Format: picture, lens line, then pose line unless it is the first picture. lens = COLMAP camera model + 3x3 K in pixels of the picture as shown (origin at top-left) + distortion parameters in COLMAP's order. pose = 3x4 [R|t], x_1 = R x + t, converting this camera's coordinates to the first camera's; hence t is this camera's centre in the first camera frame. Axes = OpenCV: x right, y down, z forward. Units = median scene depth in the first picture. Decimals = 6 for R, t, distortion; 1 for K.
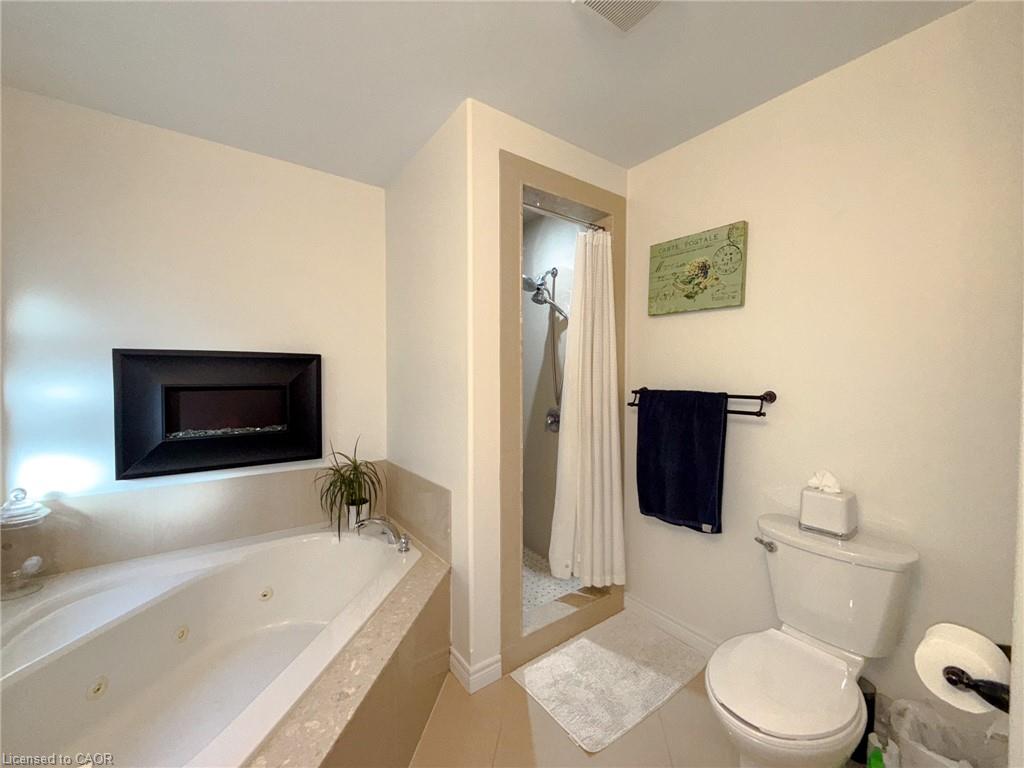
lens RADIAL K [[407.9, 0, 509.1], [0, 407.9, 383.4], [0, 0, 1]] dist [-0.000016, -0.000025]
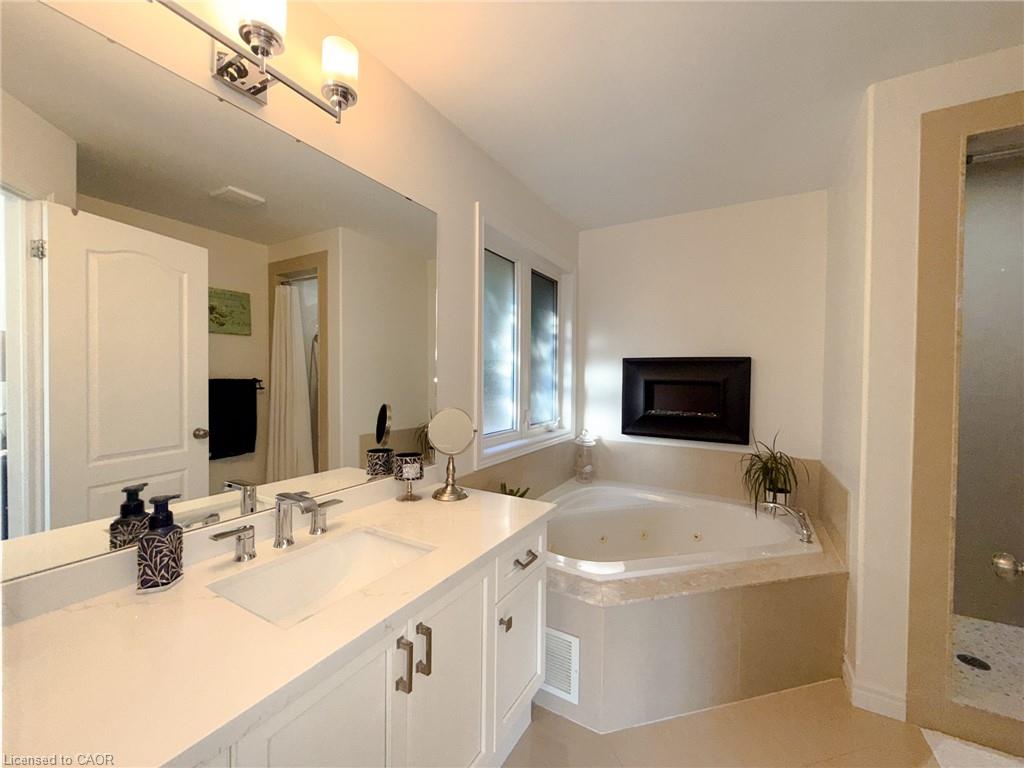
lens RADIAL K [[407.9, 0, 509.1], [0, 407.9, 383.4], [0, 0, 1]] dist [-0.000016, -0.000025]
pose [[0.402473, 0.021131, -0.915188, 0.381502], [-0.037516, 0.999274, 0.006574, 0.027315], [0.914663, 0.031688, 0.402974, -0.125355]]
